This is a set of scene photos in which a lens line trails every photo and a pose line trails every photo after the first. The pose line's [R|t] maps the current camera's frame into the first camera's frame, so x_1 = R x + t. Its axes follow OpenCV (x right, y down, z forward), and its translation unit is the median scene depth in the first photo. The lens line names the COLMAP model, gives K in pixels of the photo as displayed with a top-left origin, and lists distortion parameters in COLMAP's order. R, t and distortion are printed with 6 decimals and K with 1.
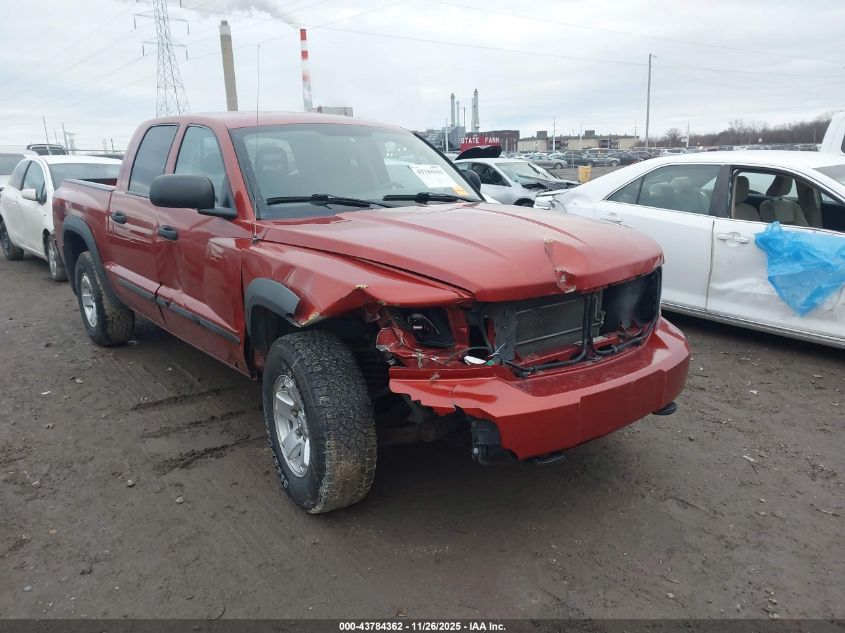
lens RADIAL K [[677.3, 0, 422.5], [0, 677.3, 316.5], [0, 0, 1]] dist [0.016875, -0.003877]
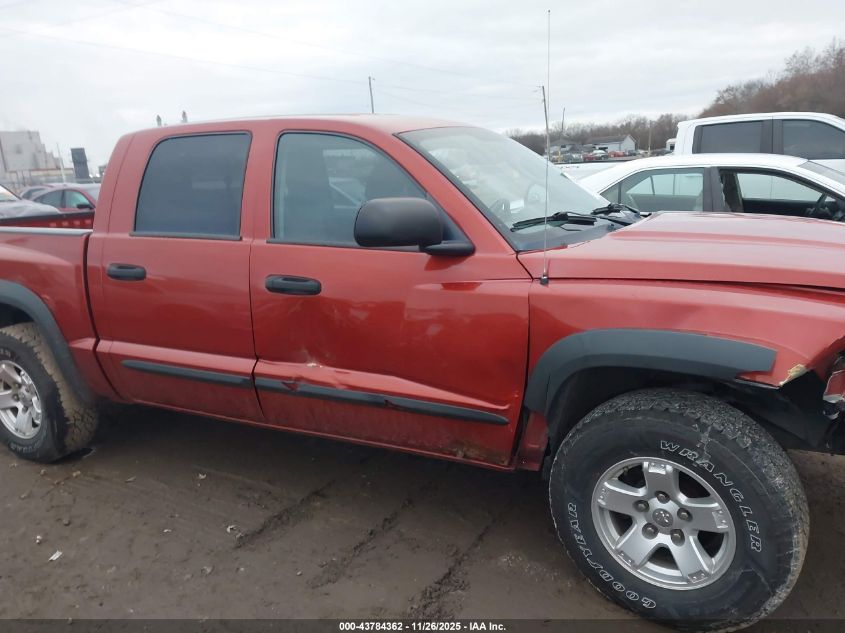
lens RADIAL K [[677.3, 0, 422.5], [0, 677.3, 316.5], [0, 0, 1]] dist [0.016875, -0.003877]
pose [[0.915437, -0.120746, 0.383922, -0.484979], [0.132145, 0.991225, -0.003345, -0.065531], [-0.380149, 0.053795, 0.923359, 0.286323]]
